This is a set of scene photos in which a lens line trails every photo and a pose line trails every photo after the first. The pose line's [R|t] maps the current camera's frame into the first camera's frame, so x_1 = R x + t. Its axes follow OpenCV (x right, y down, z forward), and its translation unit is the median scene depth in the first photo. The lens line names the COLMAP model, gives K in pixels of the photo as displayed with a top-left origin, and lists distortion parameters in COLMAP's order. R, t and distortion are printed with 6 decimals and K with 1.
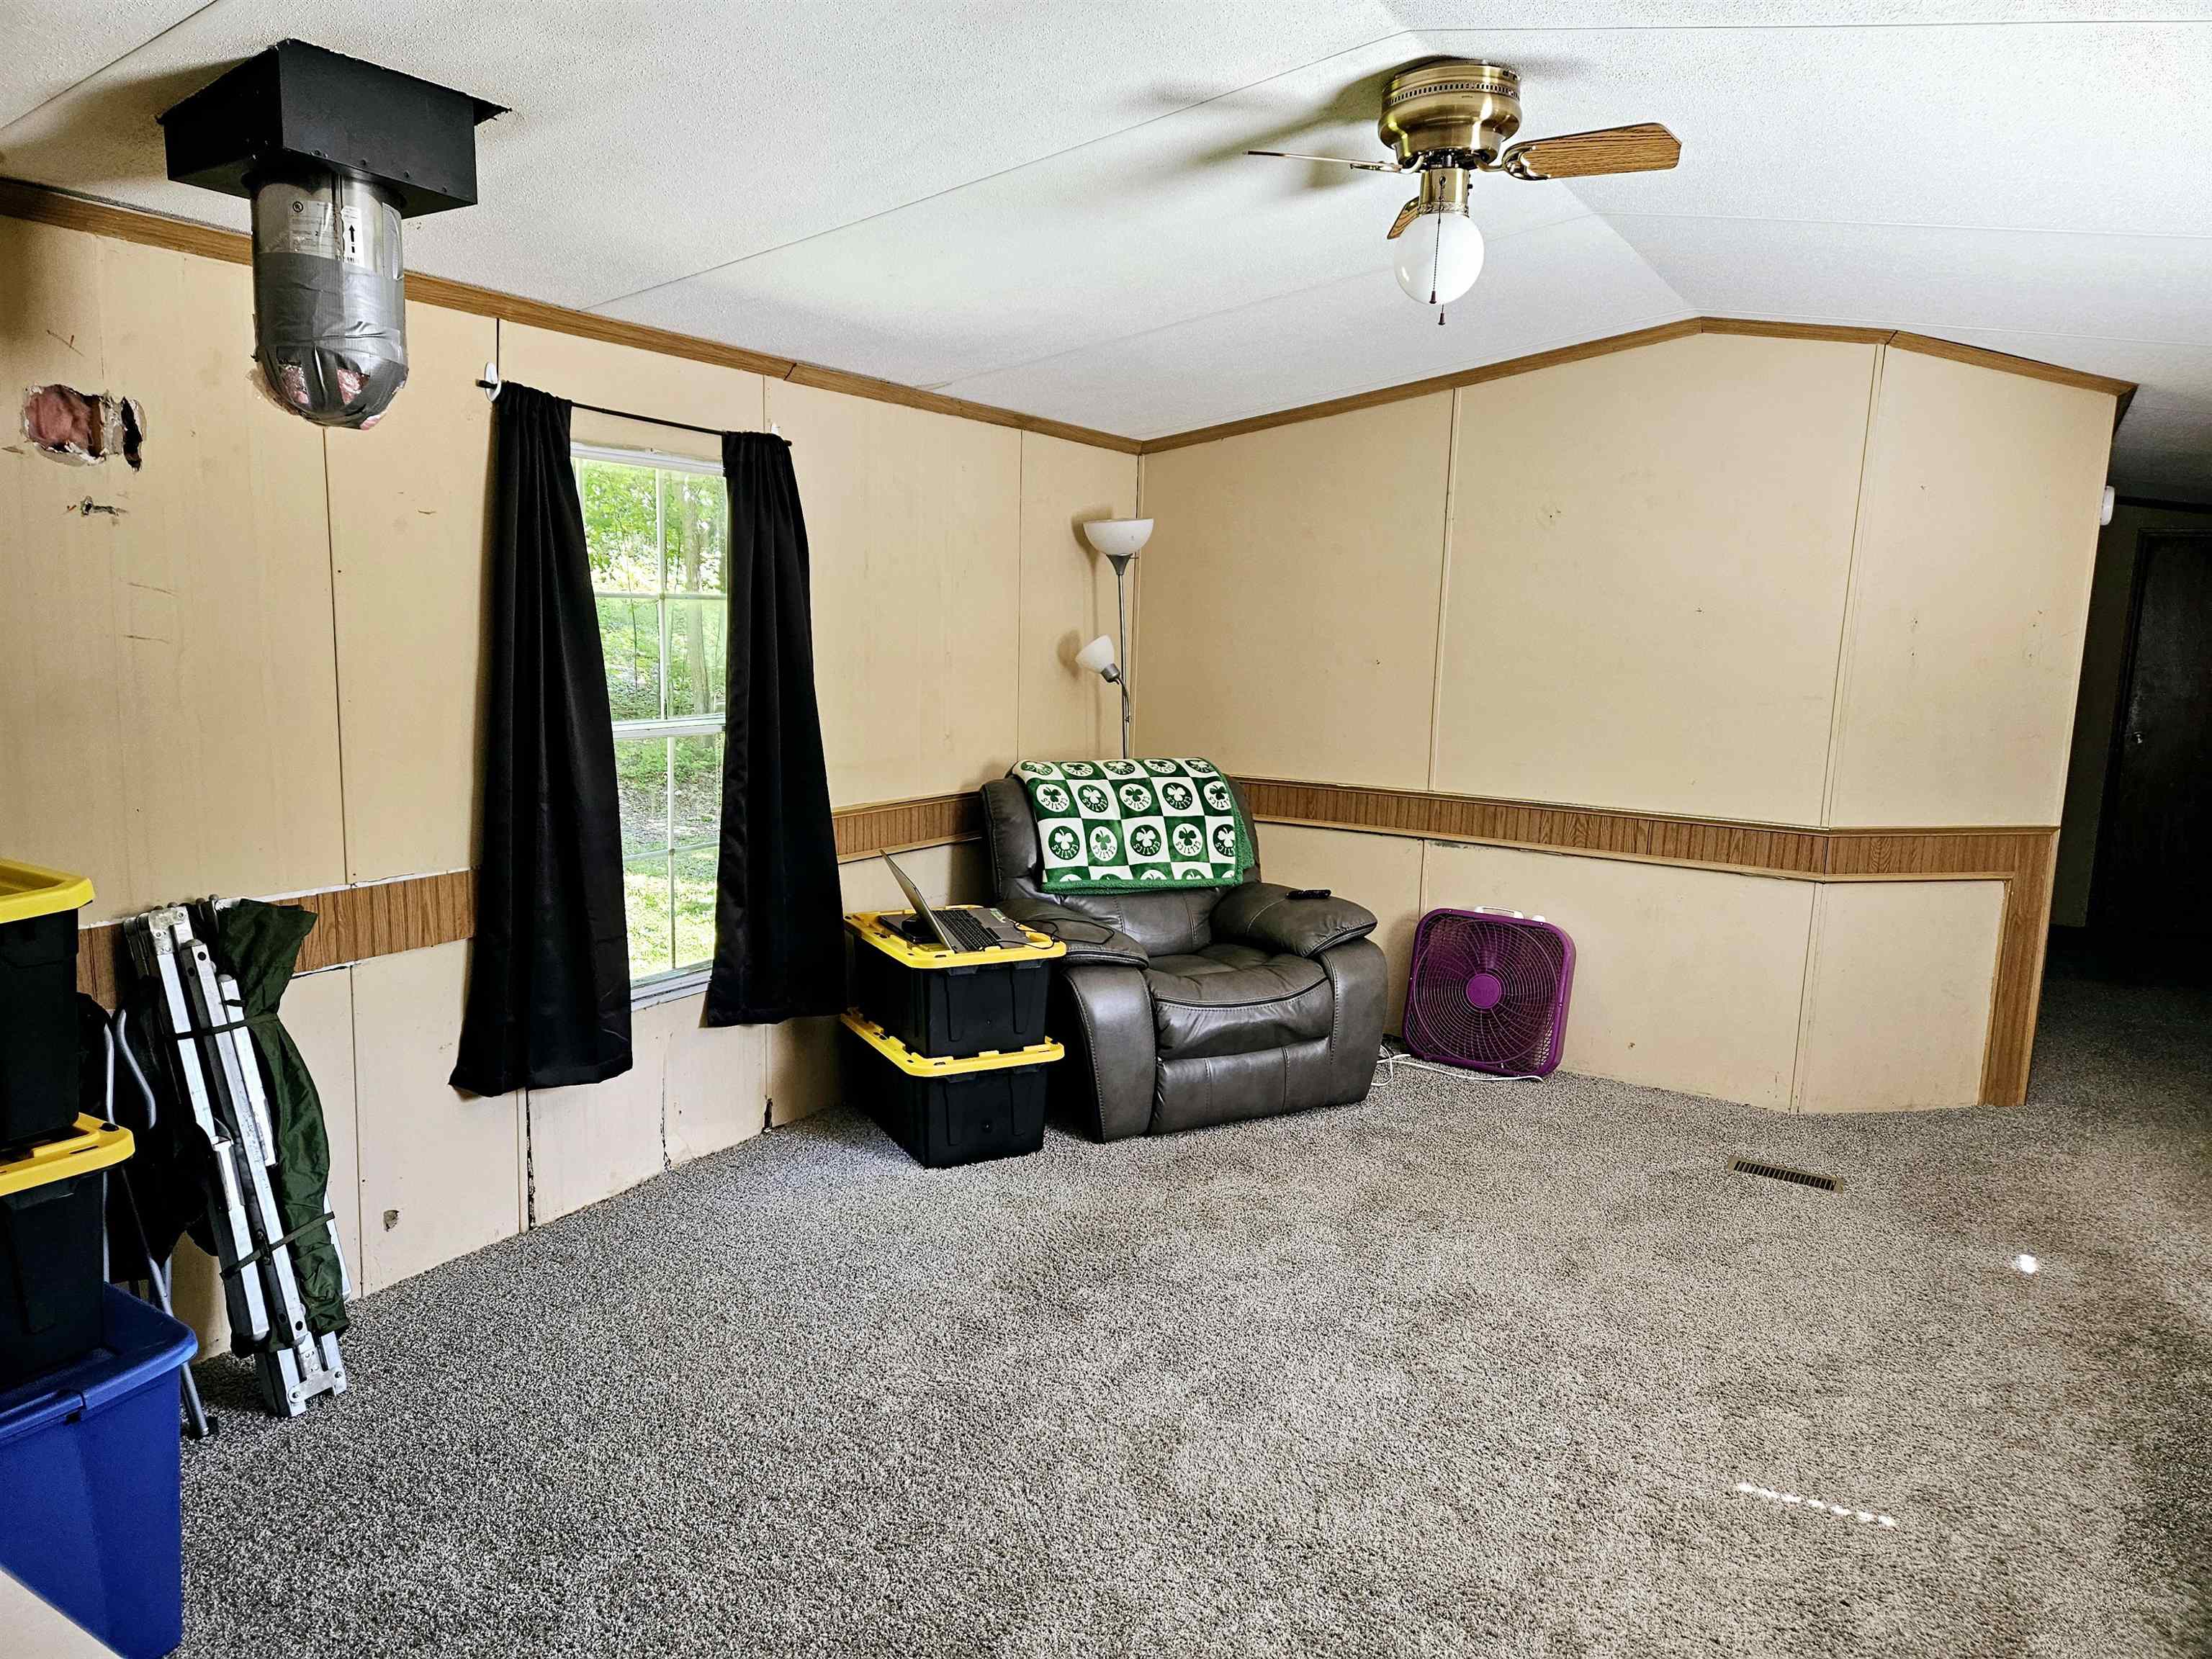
lens RADIAL K [[1452.8, 0, 1070.5], [0, 1452.8, 853.1], [0, 0, 1]] dist [0.043799, -0.010907]
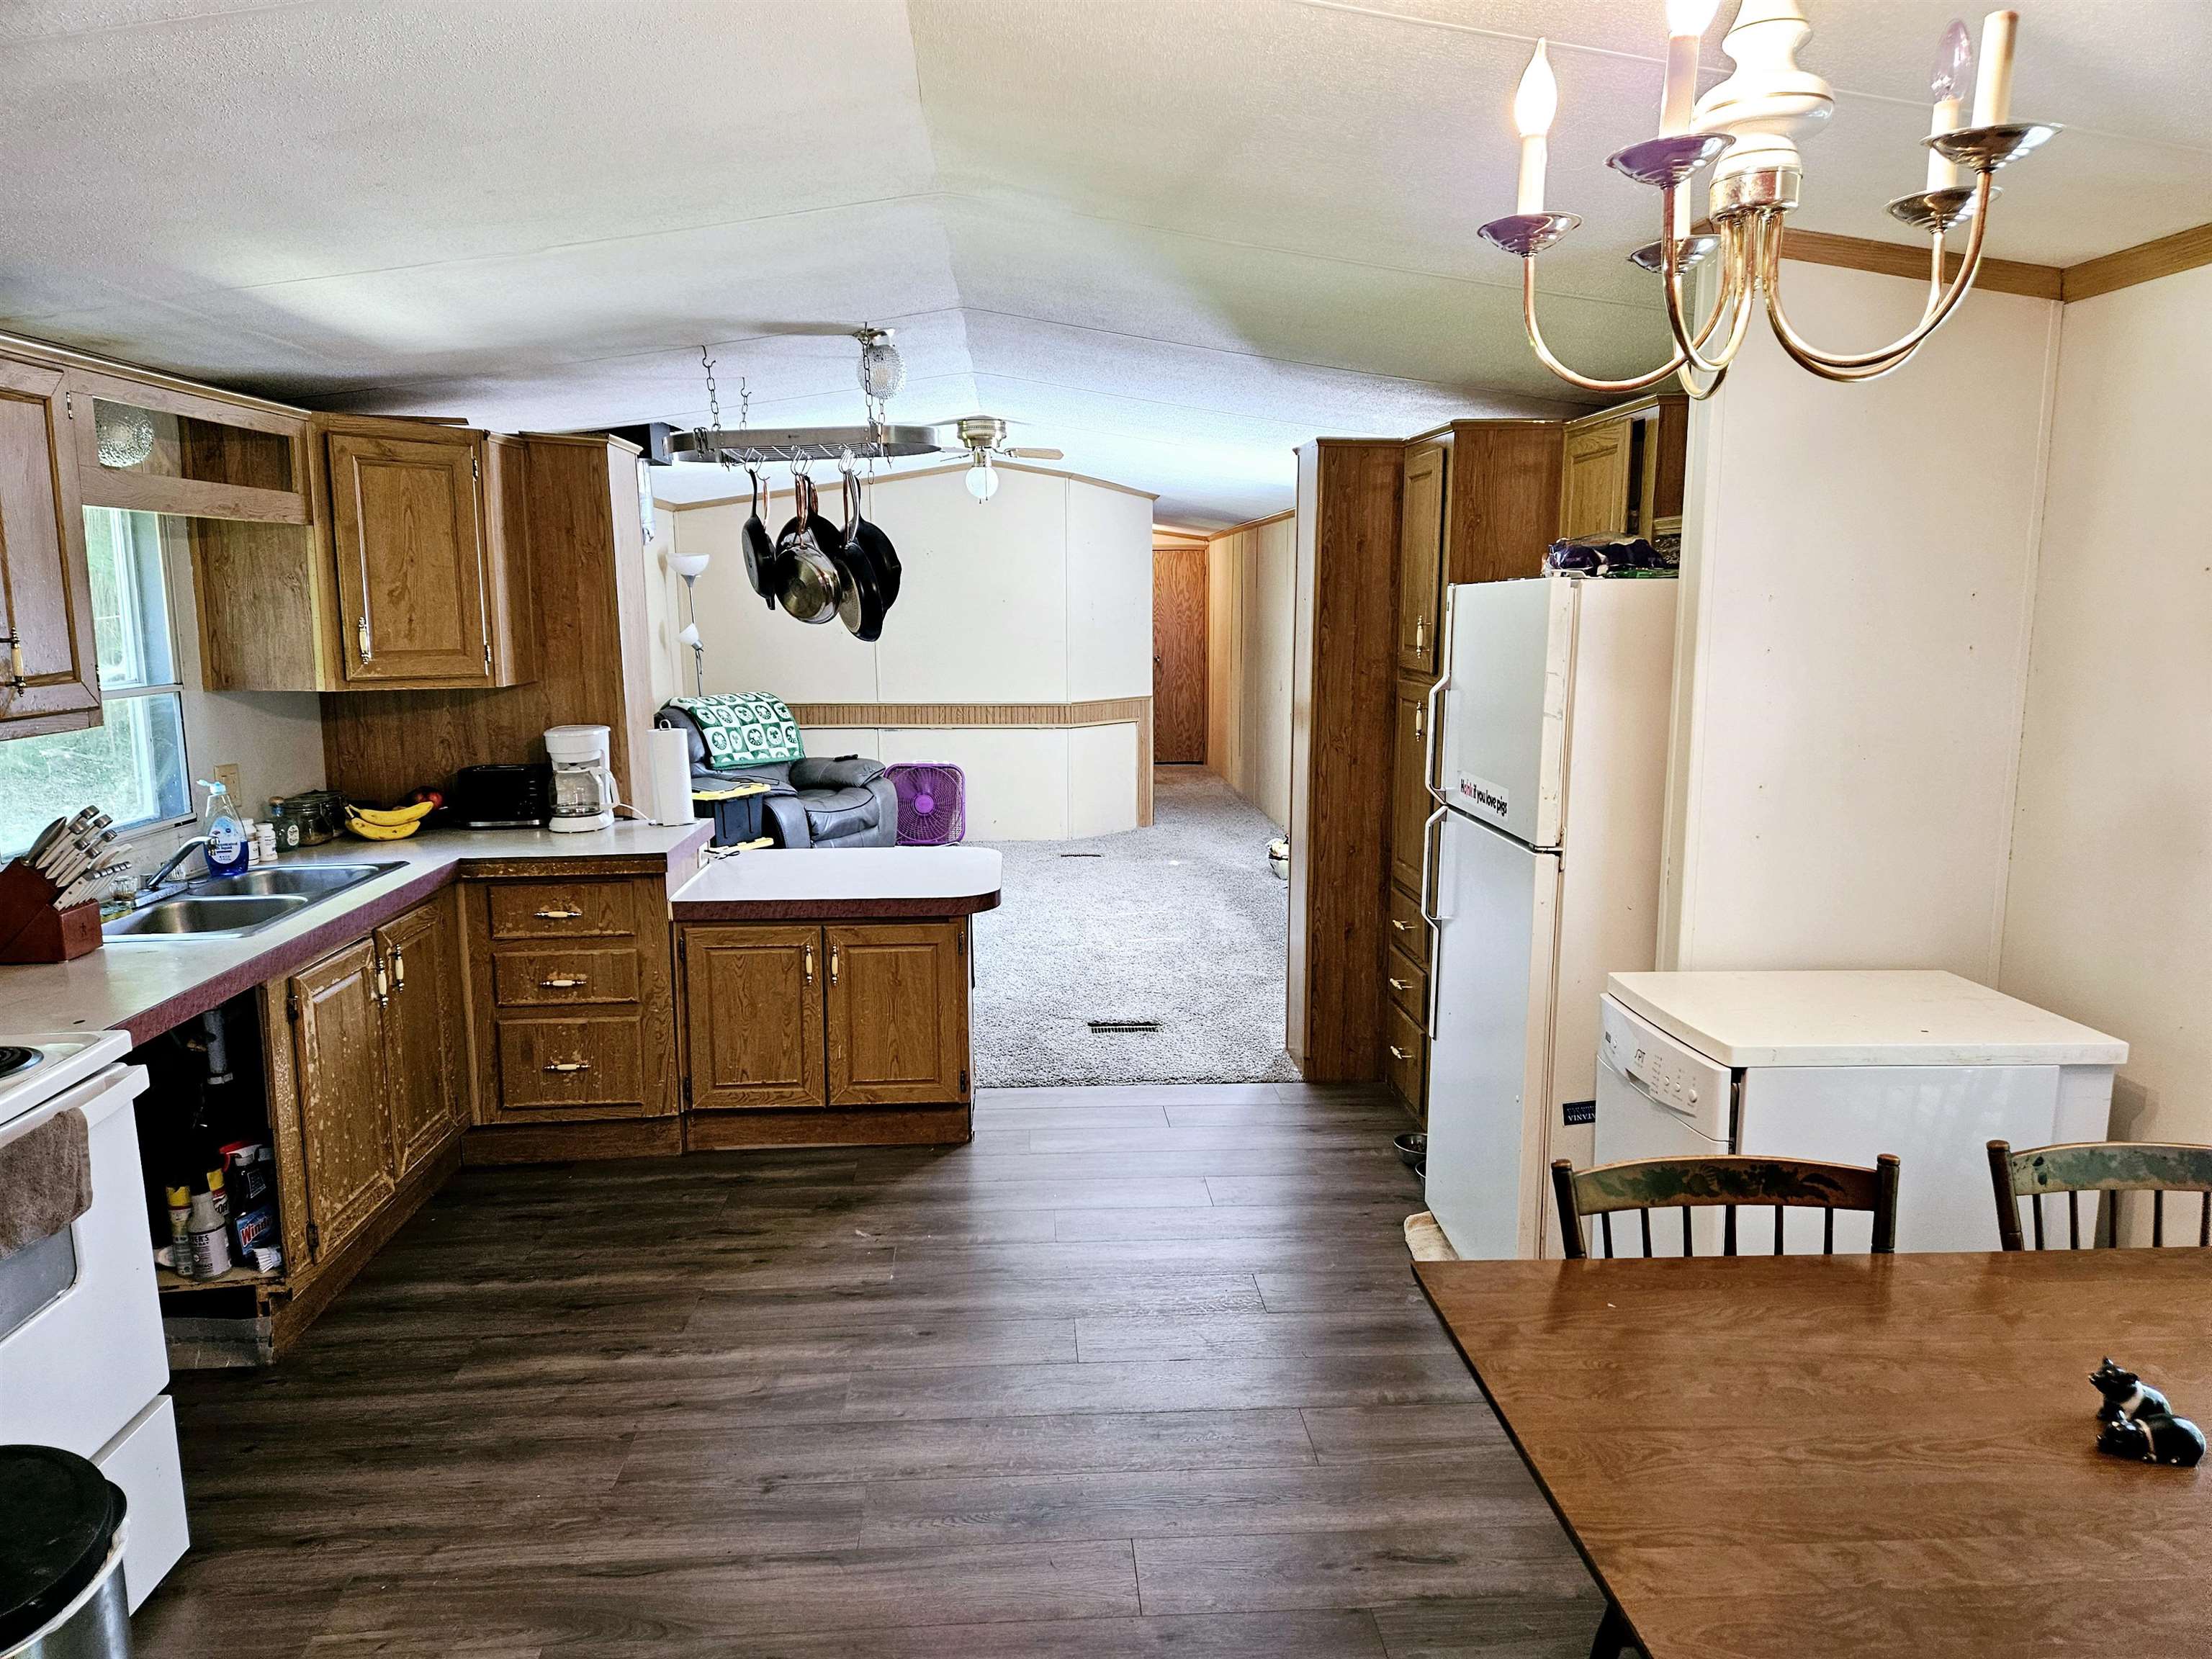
lens RADIAL K [[1452.8, 0, 1098.1], [0, 1452.8, 829.9], [0, 0, 1]] dist [0.043799, -0.010907]
pose [[0.814576, -0.117824, 0.567964, -0.665845], [0.114130, 0.992568, 0.042222, 0.080357], [-0.568718, 0.030429, 0.821970, -0.744372]]
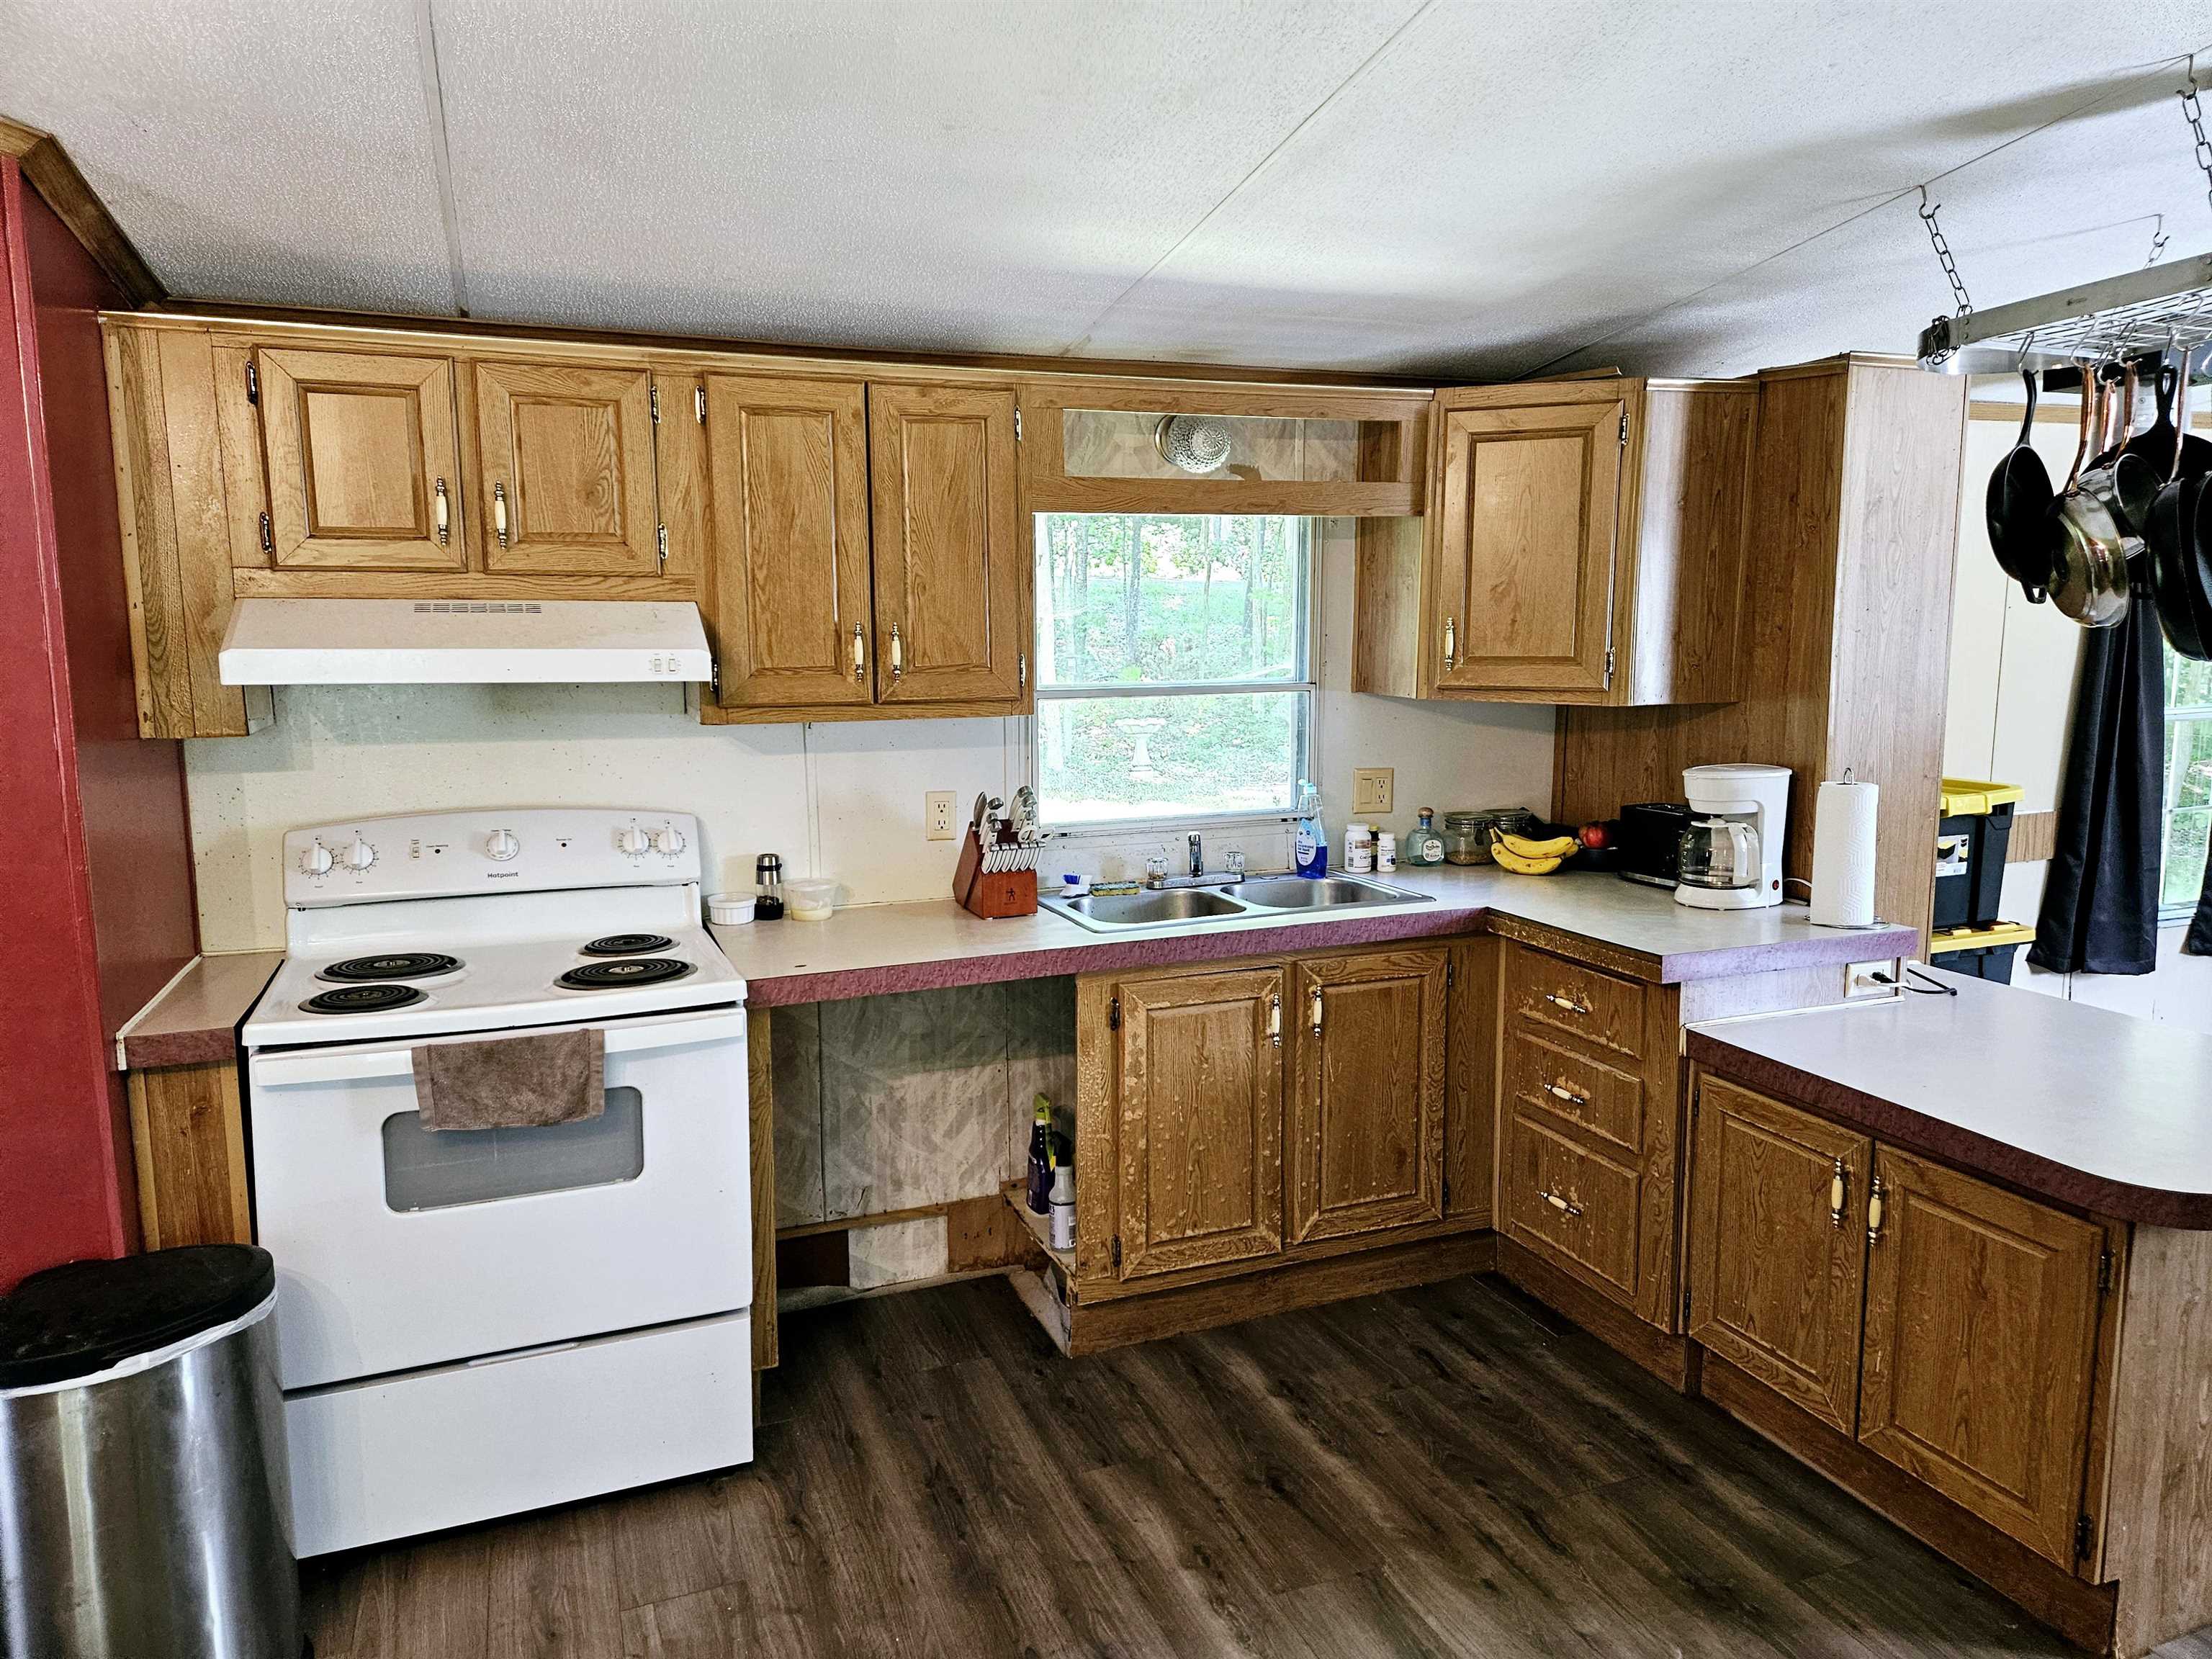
lens RADIAL K [[1452.8, 0, 1093.6], [0, 1452.8, 805.8], [0, 0, 1]] dist [0.043799, -0.010907]
pose [[0.805517, 0.048771, -0.590562, -0.231995], [-0.067821, 0.997646, -0.010116, 0.062048], [0.588678, 0.048201, 0.806929, -0.516582]]
